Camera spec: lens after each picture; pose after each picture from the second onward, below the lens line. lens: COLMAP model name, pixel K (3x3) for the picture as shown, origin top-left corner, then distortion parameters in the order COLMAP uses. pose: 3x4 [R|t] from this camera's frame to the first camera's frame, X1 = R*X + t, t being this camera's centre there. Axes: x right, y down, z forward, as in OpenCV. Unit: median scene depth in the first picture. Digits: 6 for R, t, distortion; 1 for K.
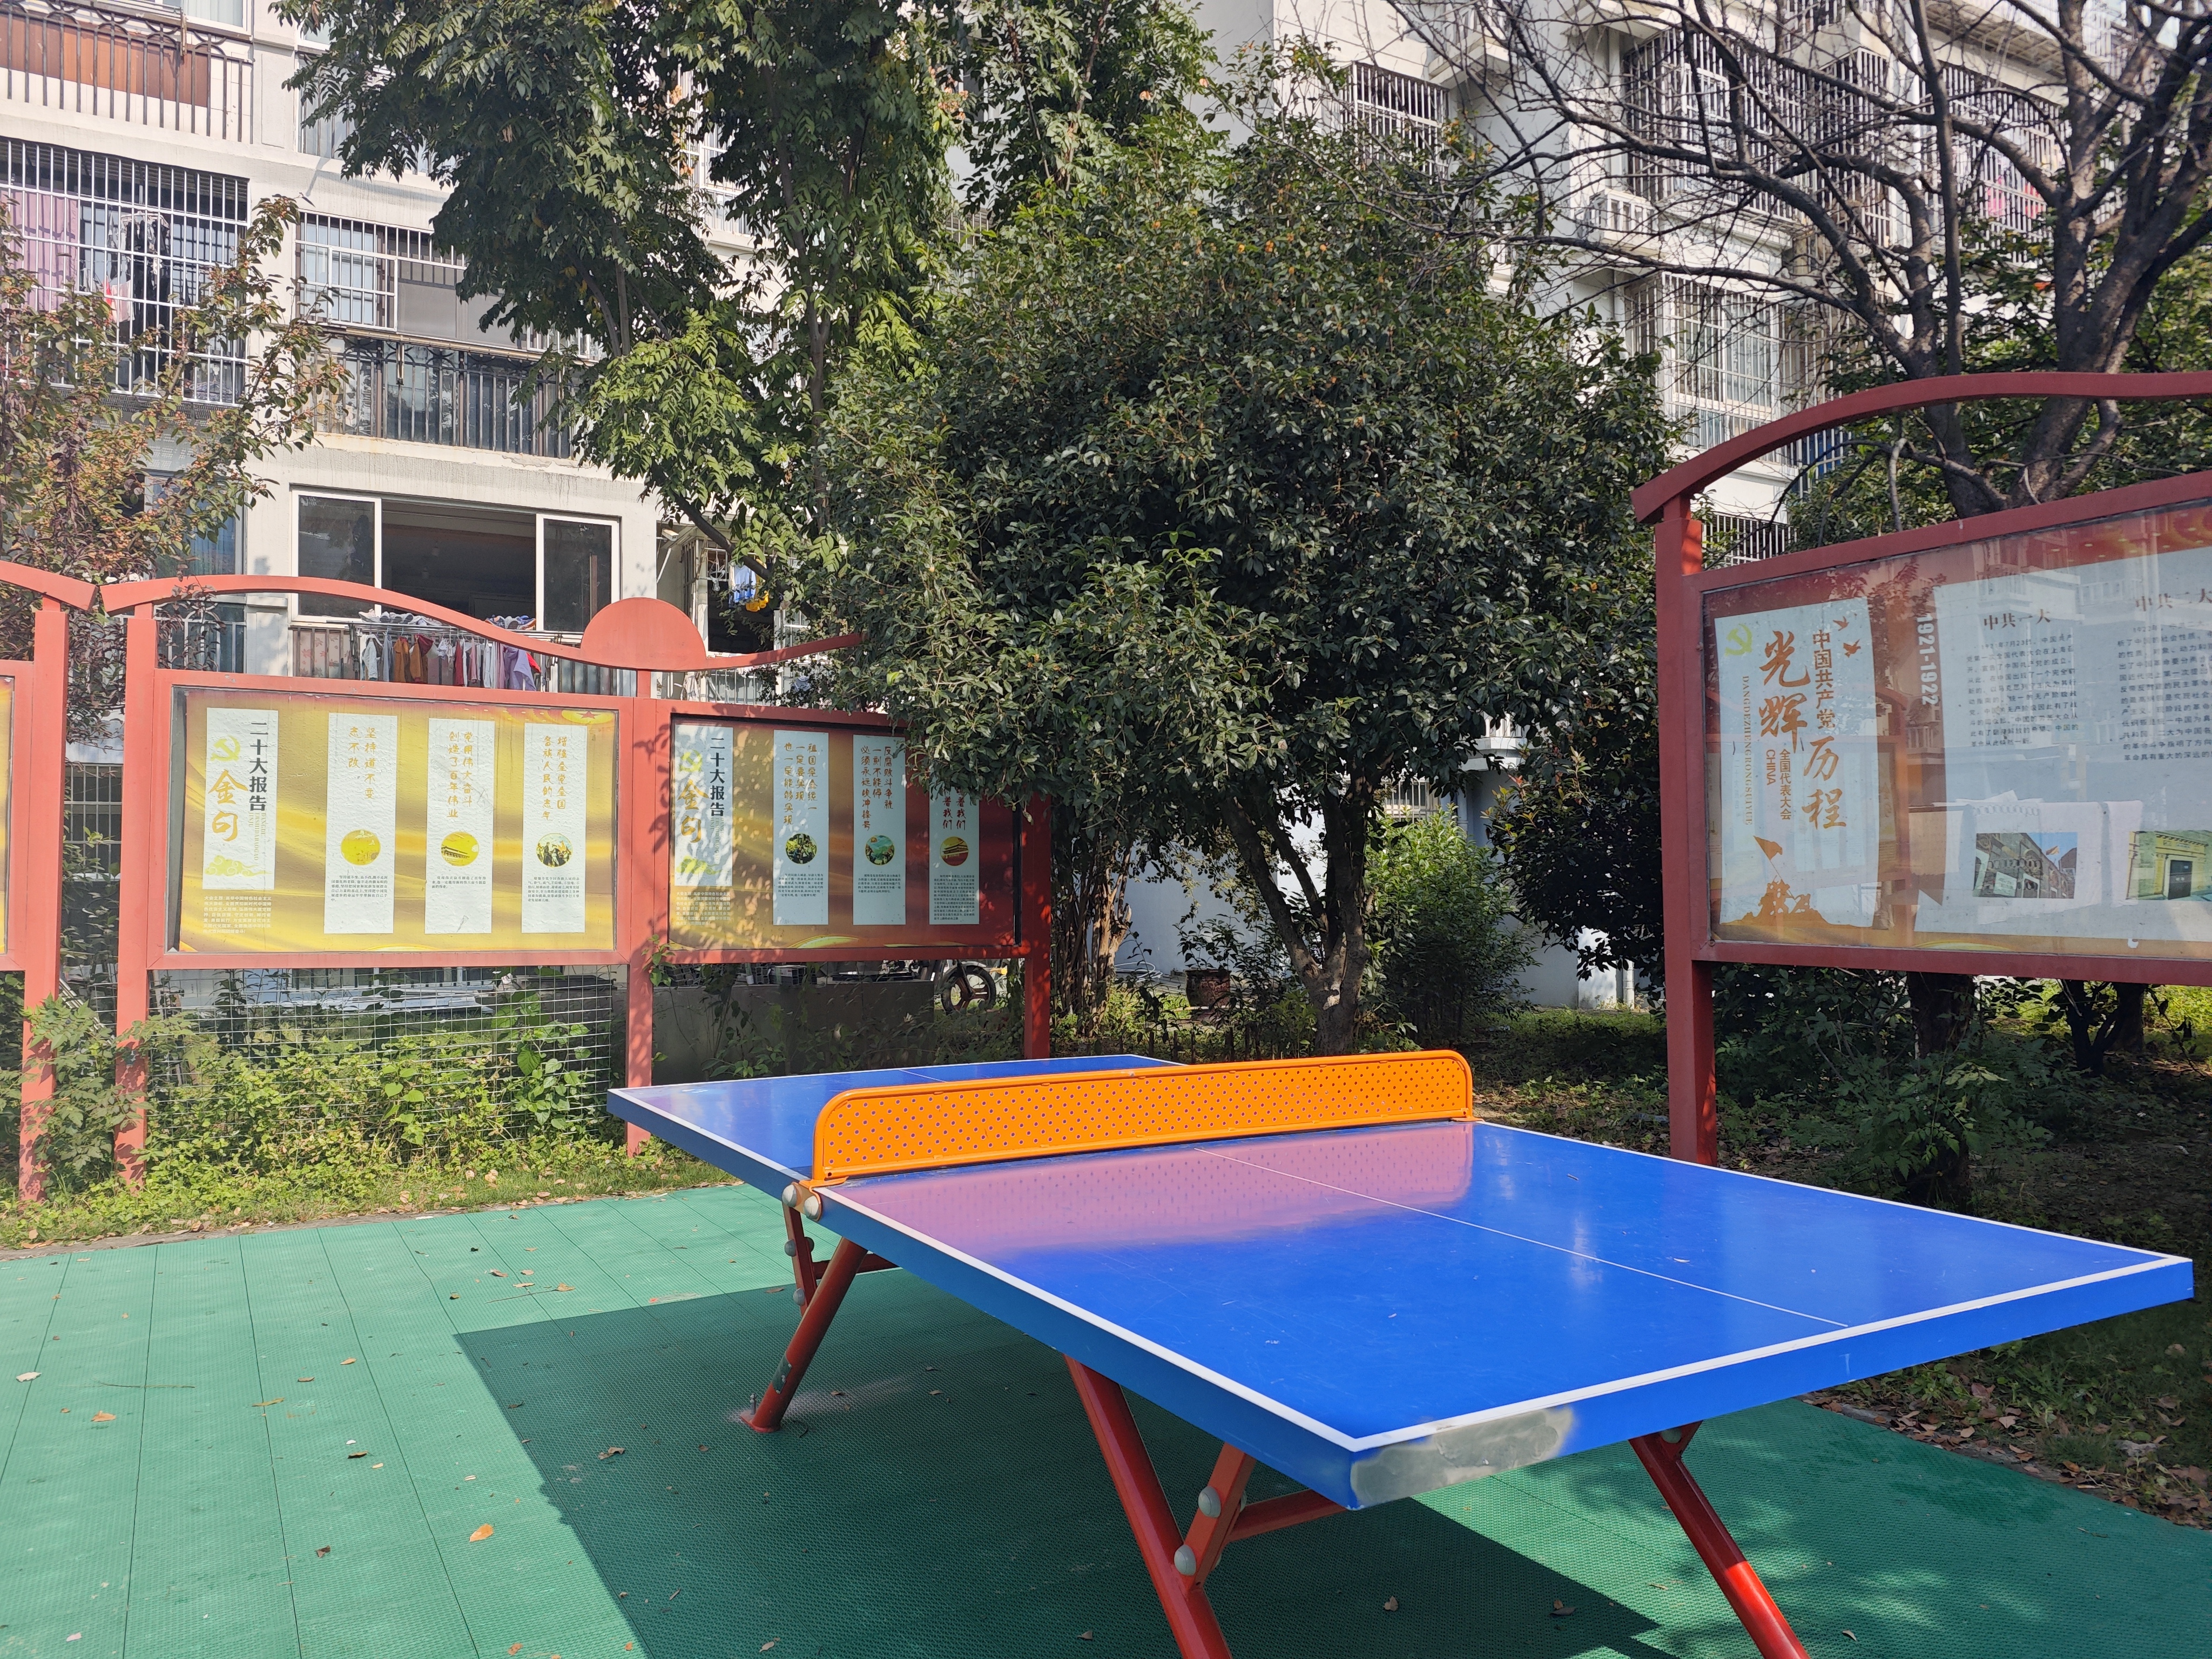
lens RADIAL K [[1471.7, 0, 1062.2], [0, 1471.7, 807.3], [0, 0, 1]] dist [0.030899, -0.000540]
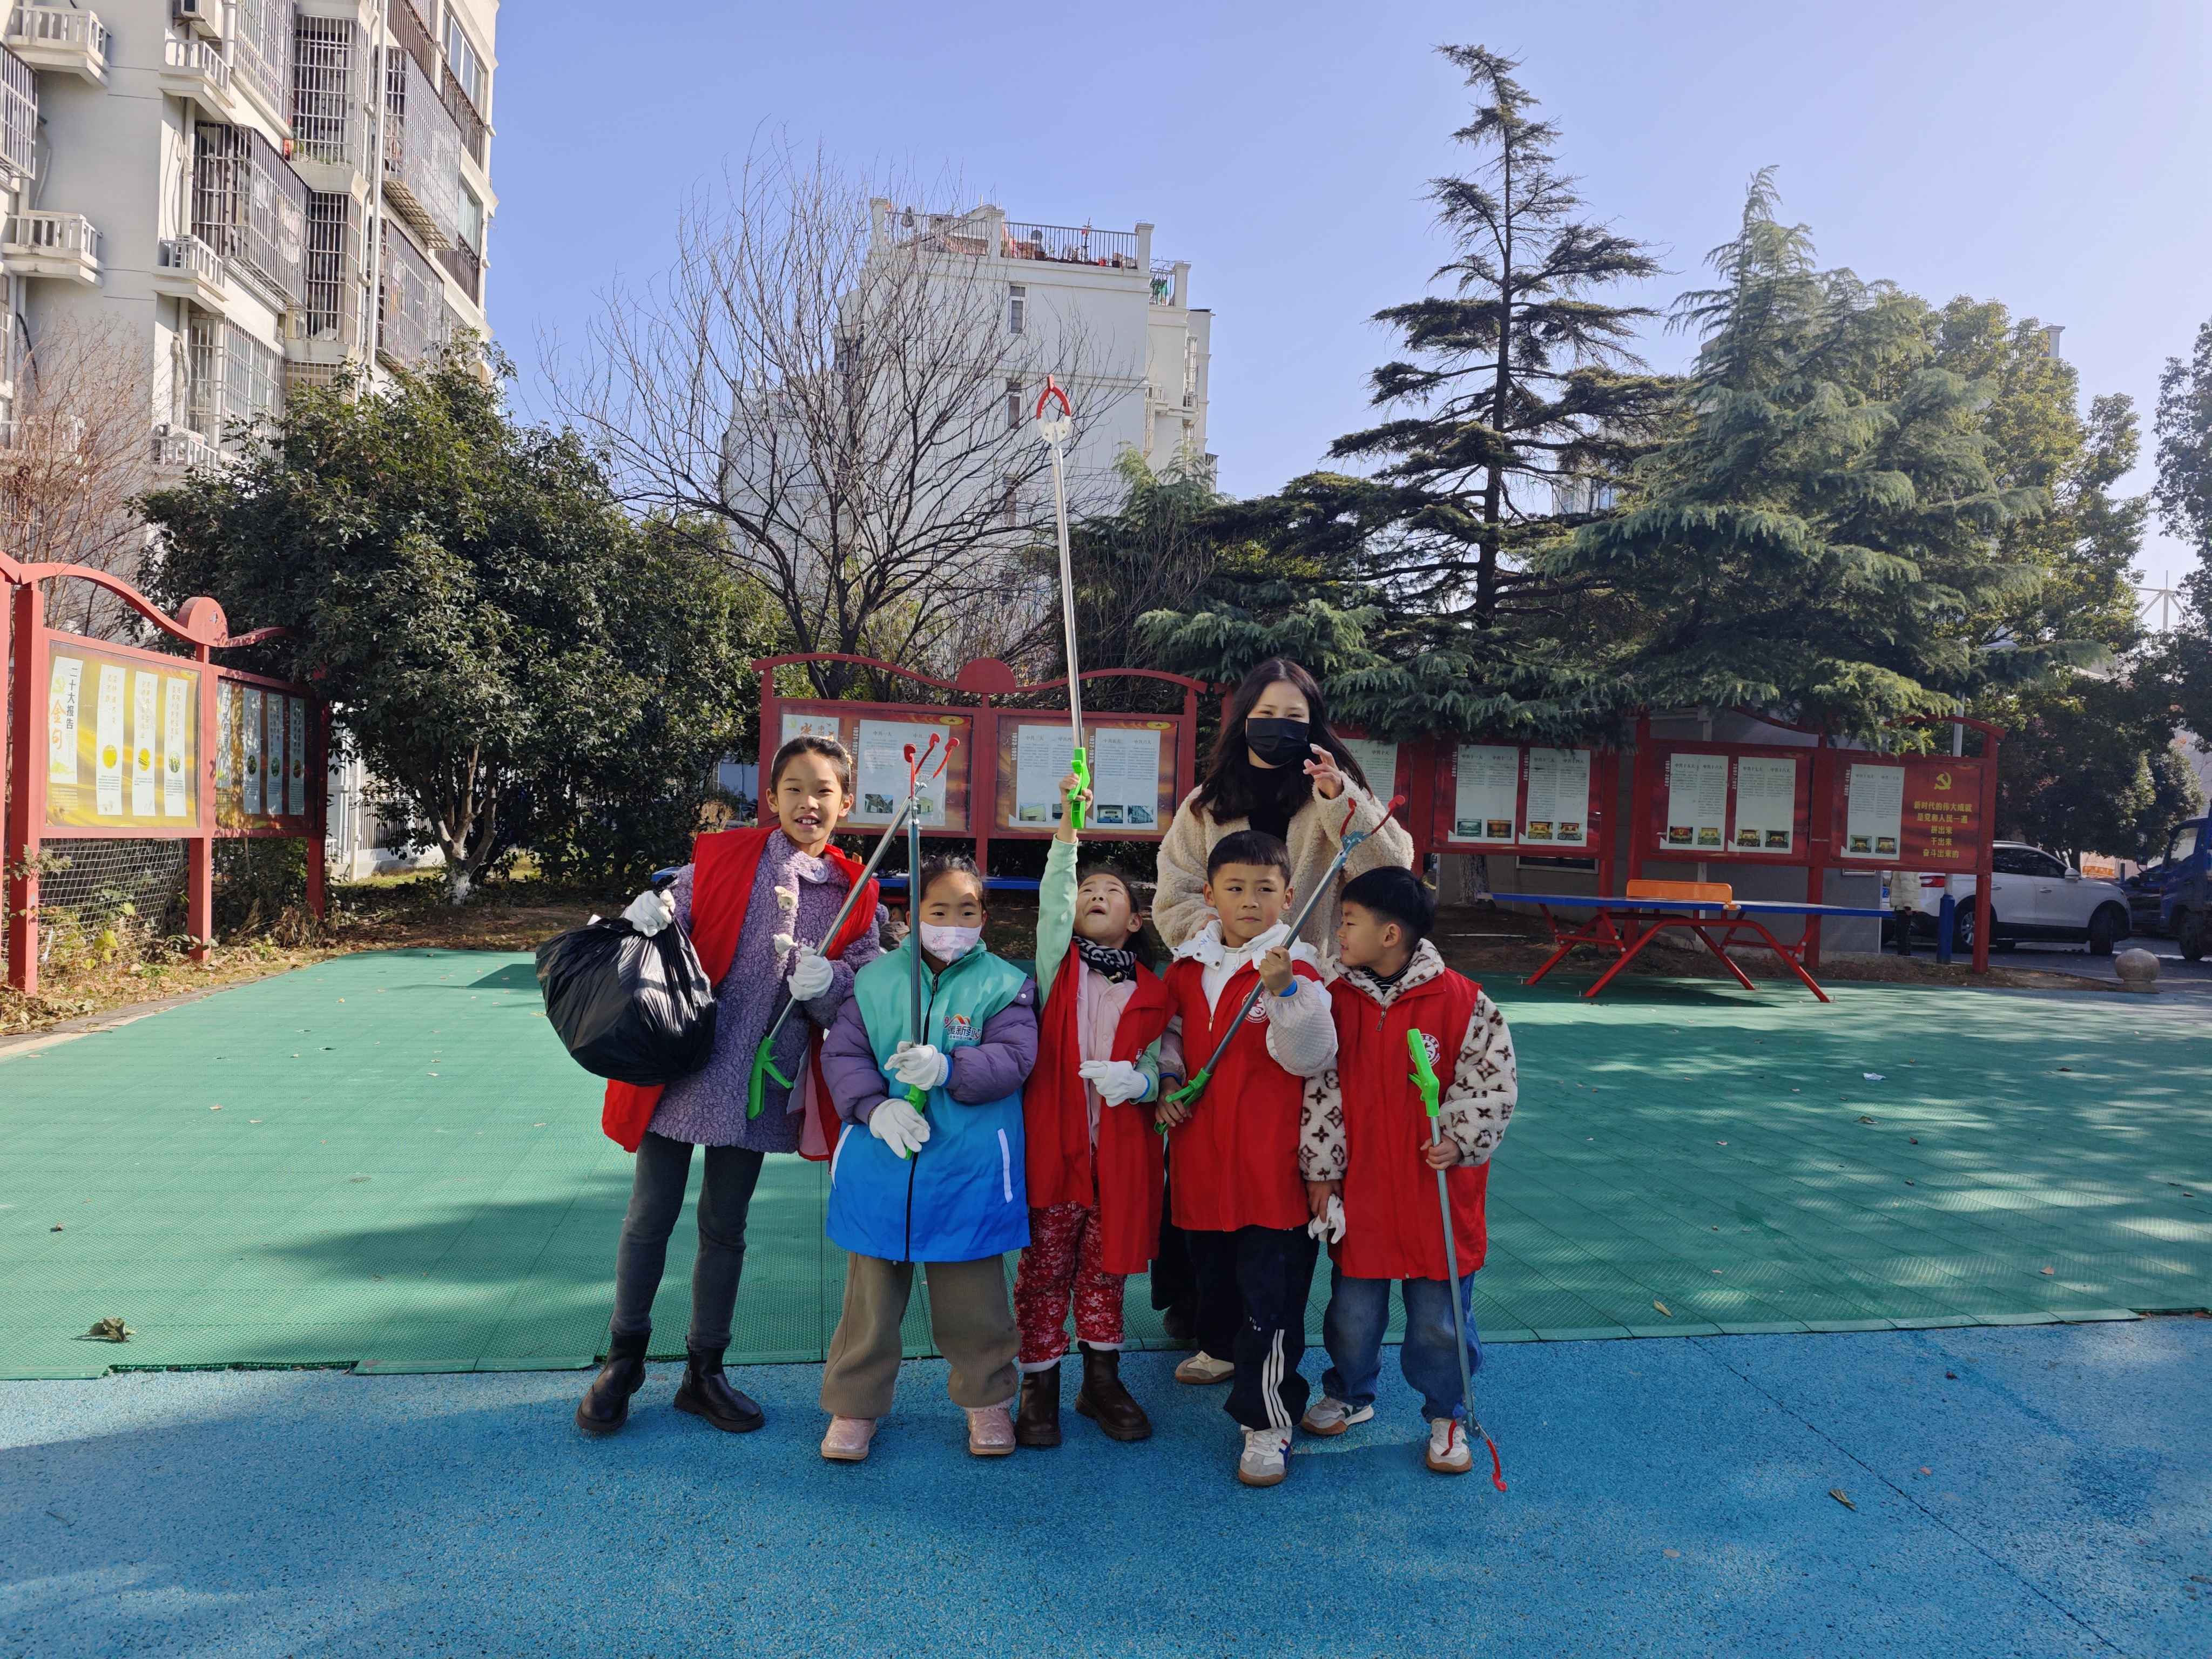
lens RADIAL K [[1495.4, 0, 1106.0], [0, 1495.4, 829.5], [0, 0, 1]] dist [0.000110, -0.000543]
pose [[0.306512, 0.003209, 0.951861, -1.558037], [-0.083385, 0.996240, 0.023492, -0.018111], [-0.948207, -0.086572, 0.305628, -0.398640]]
